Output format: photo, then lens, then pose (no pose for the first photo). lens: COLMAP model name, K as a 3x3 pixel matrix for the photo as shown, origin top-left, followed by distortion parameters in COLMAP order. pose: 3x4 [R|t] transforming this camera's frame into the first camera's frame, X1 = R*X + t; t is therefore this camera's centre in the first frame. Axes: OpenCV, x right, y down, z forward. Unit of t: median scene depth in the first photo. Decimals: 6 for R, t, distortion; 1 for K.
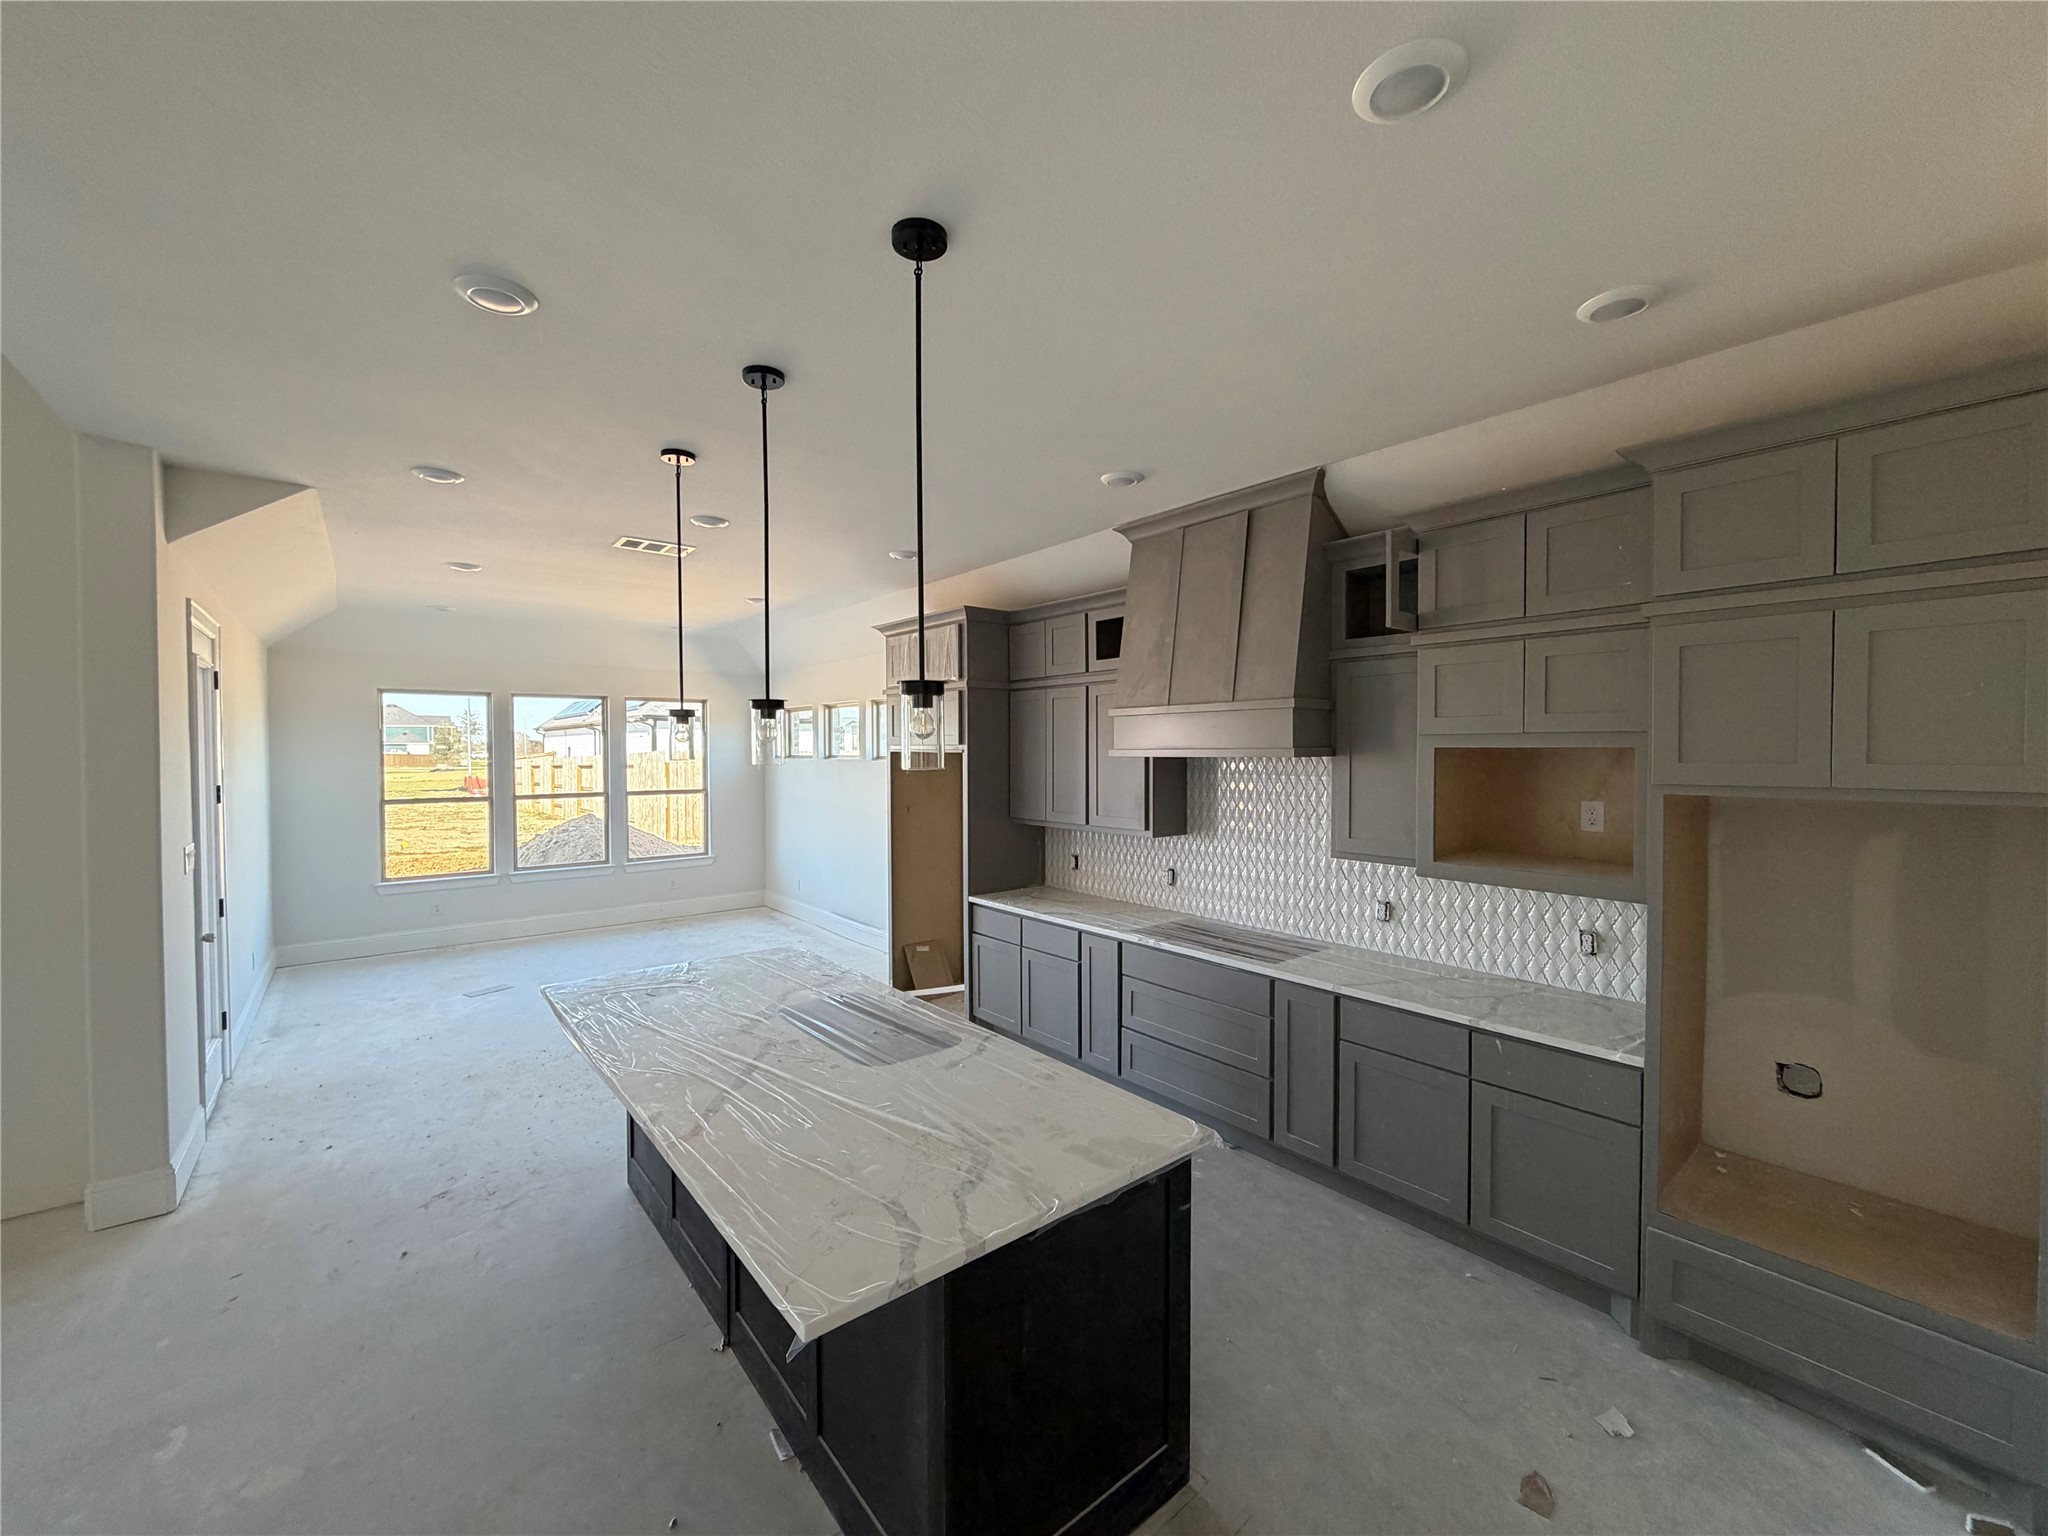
lens RADIAL K [[801.6, 0, 1017.3], [0, 801.6, 768.7], [0, 0, 1]] dist [-0.007827, 0.002202]
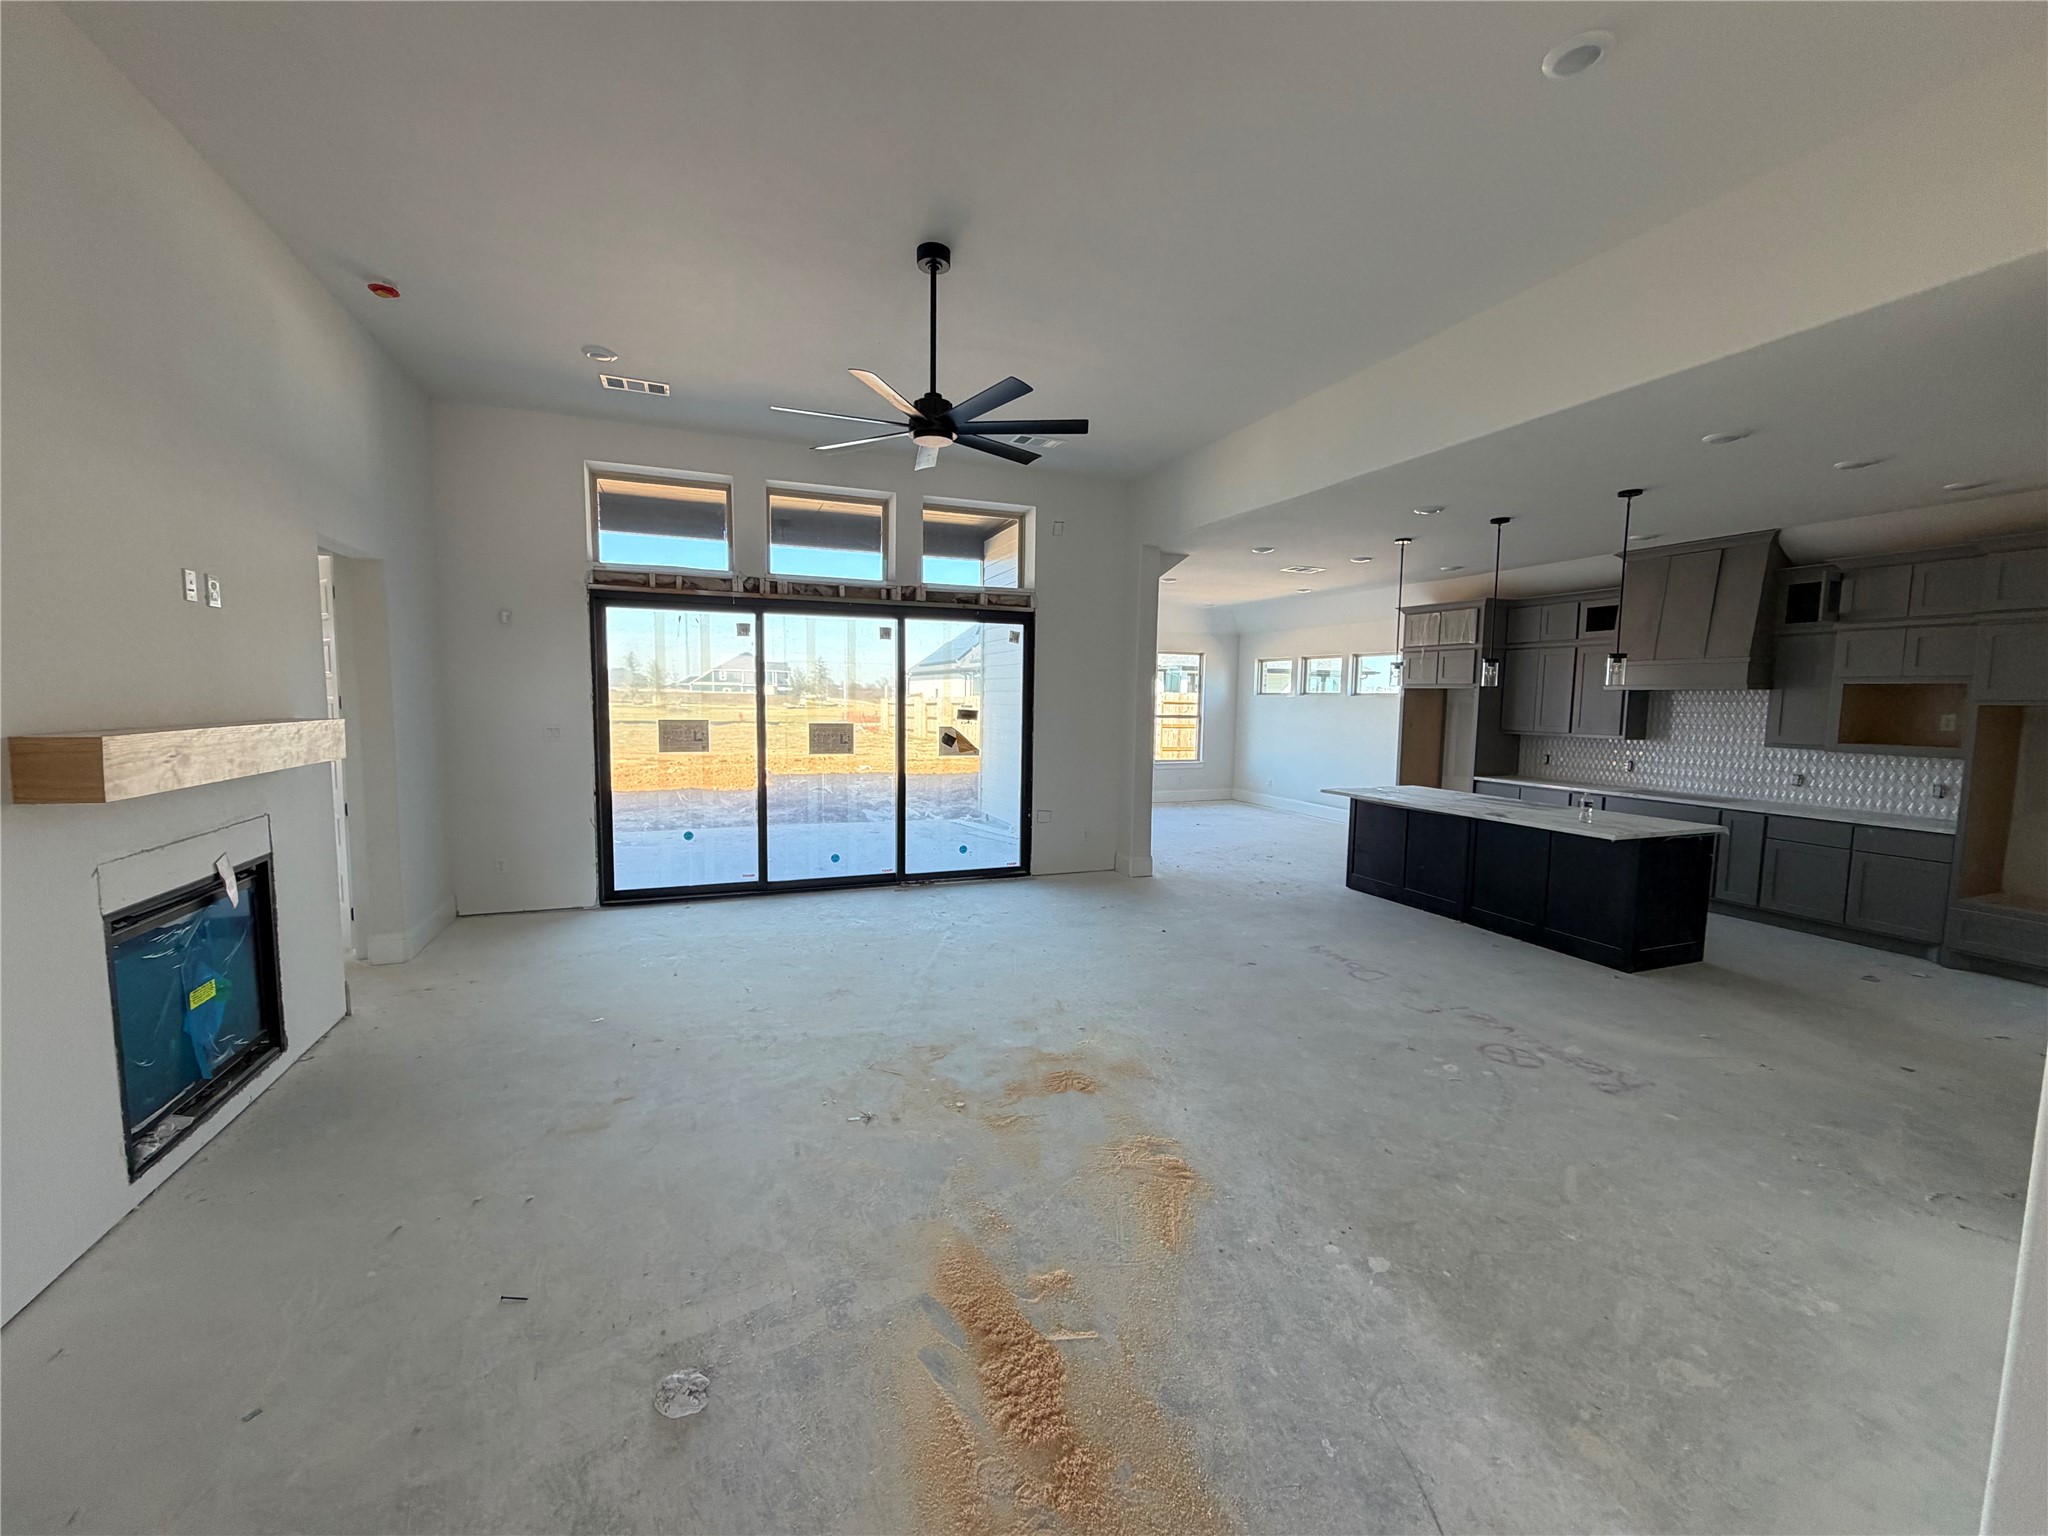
lens RADIAL K [[801.6, 0, 1021.8], [0, 801.6, 766.4], [0, 0, 1]] dist [-0.007827, 0.002202]
pose [[0.951160, 0.044067, -0.305538, -0.629718], [-0.025280, 0.997553, 0.065178, 0.079487], [0.307663, -0.054271, 0.949947, -1.186283]]
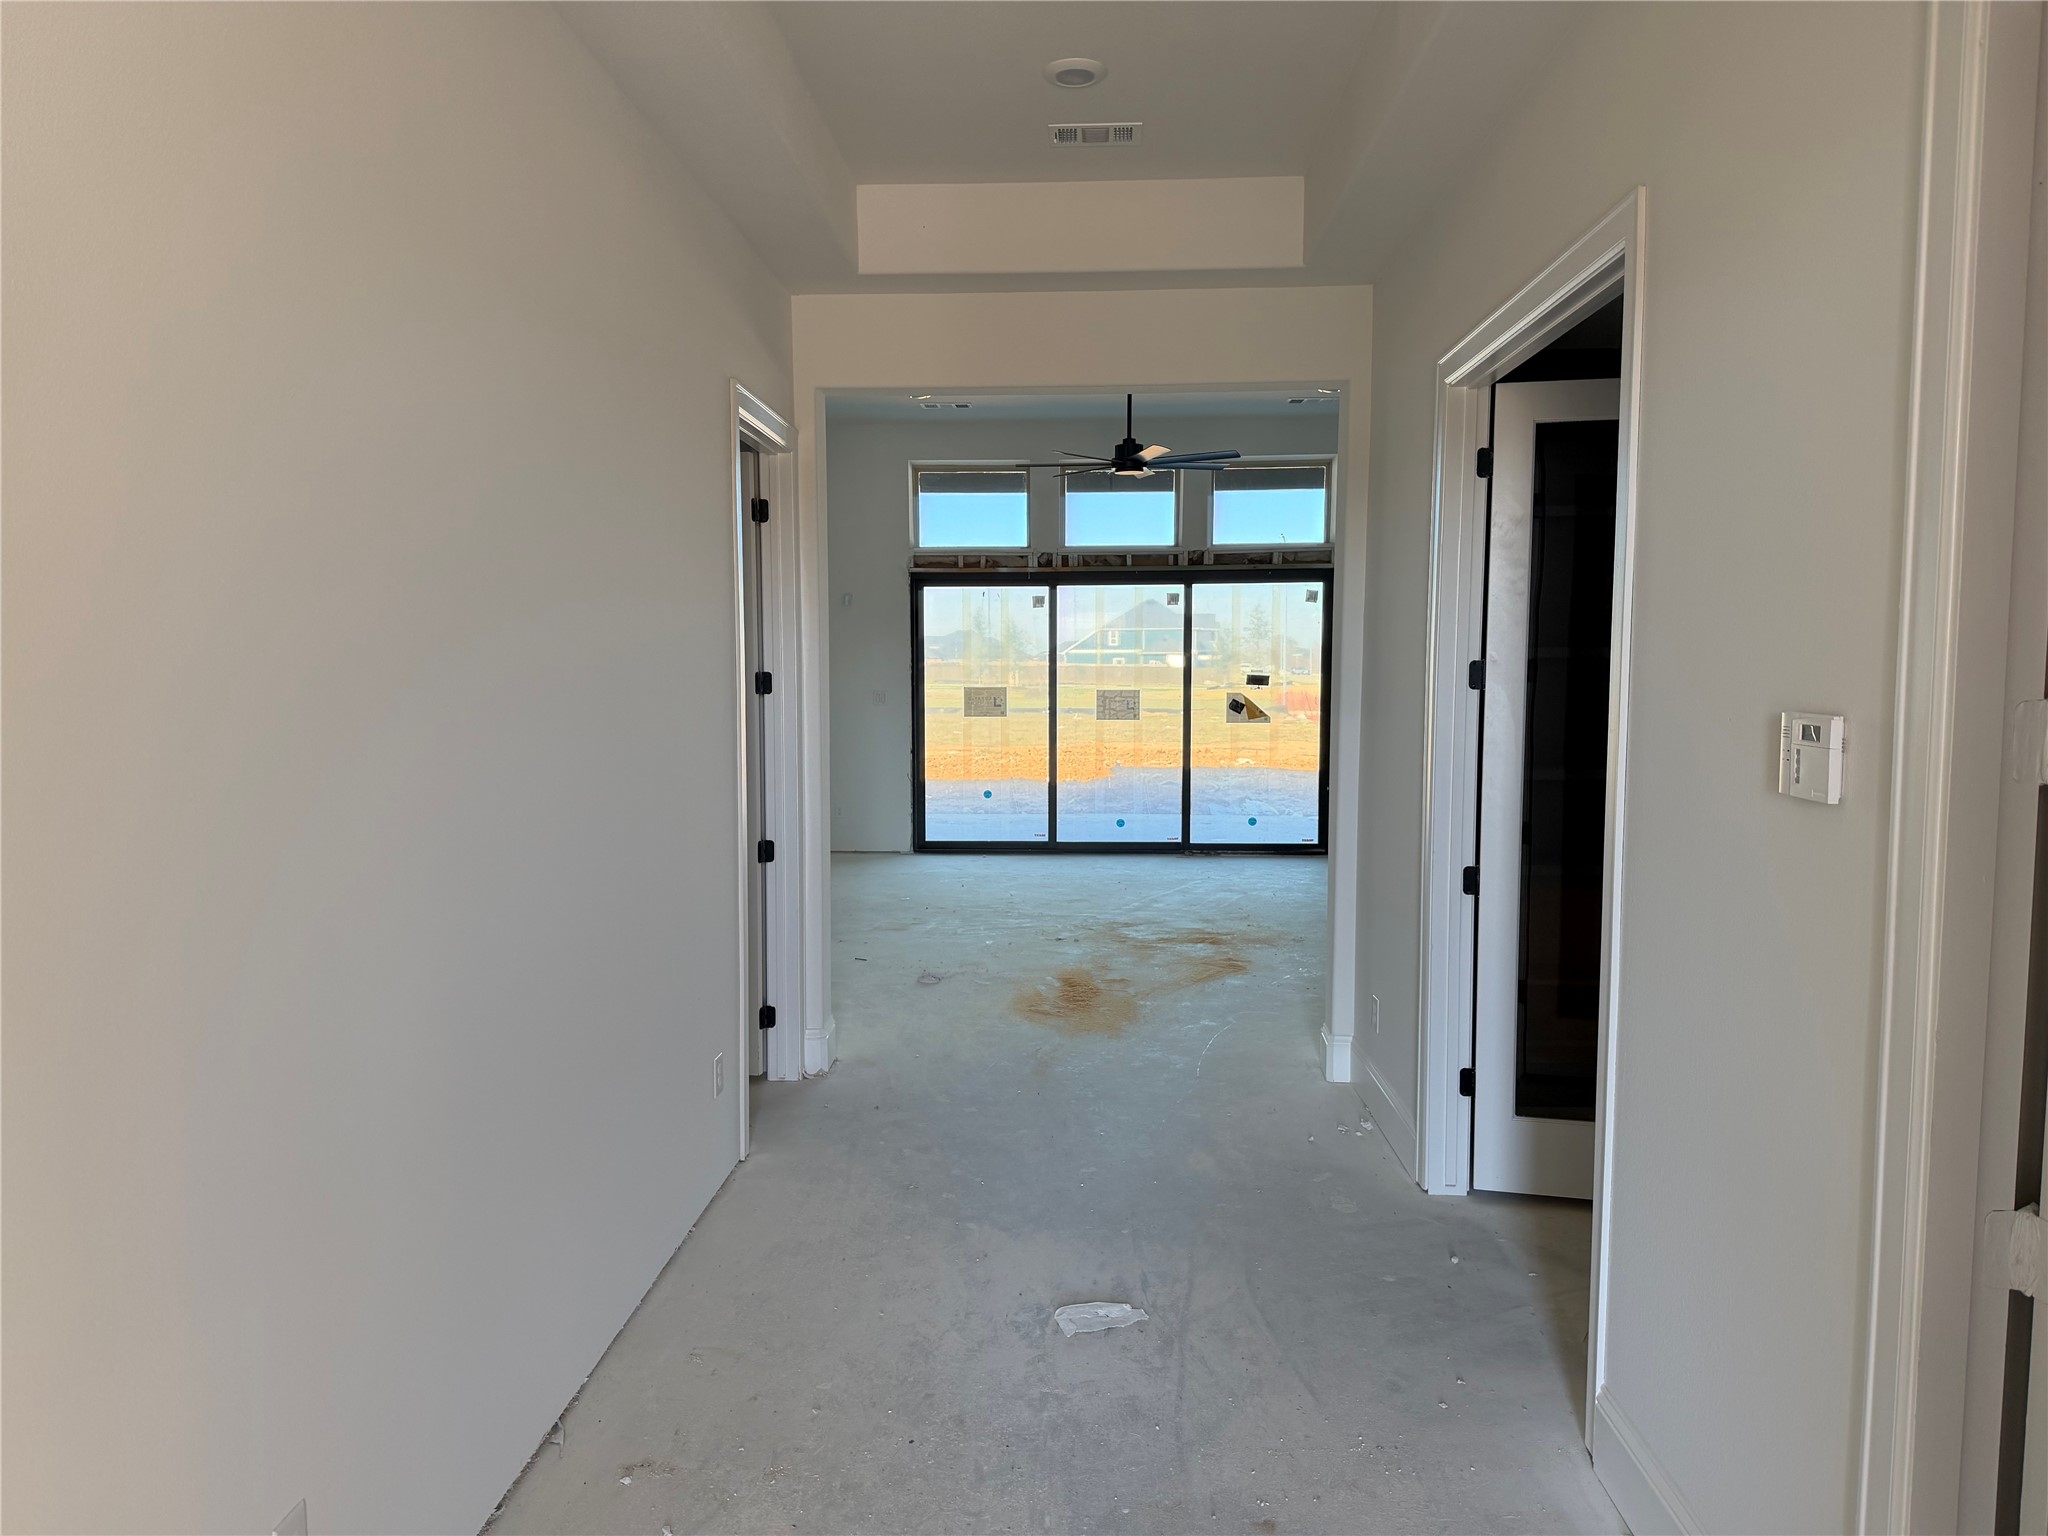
lens RADIAL K [[1393.3, 0, 1024.3], [0, 1393.3, 769.9], [0, 0, 1]] dist [0.059103, -0.074370]
pose [[0.742663, 0.051734, -0.667664, 5.295989], [-0.016431, 0.998119, 0.059063, 0.252488], [0.669464, -0.032893, 0.742116, -6.621923]]
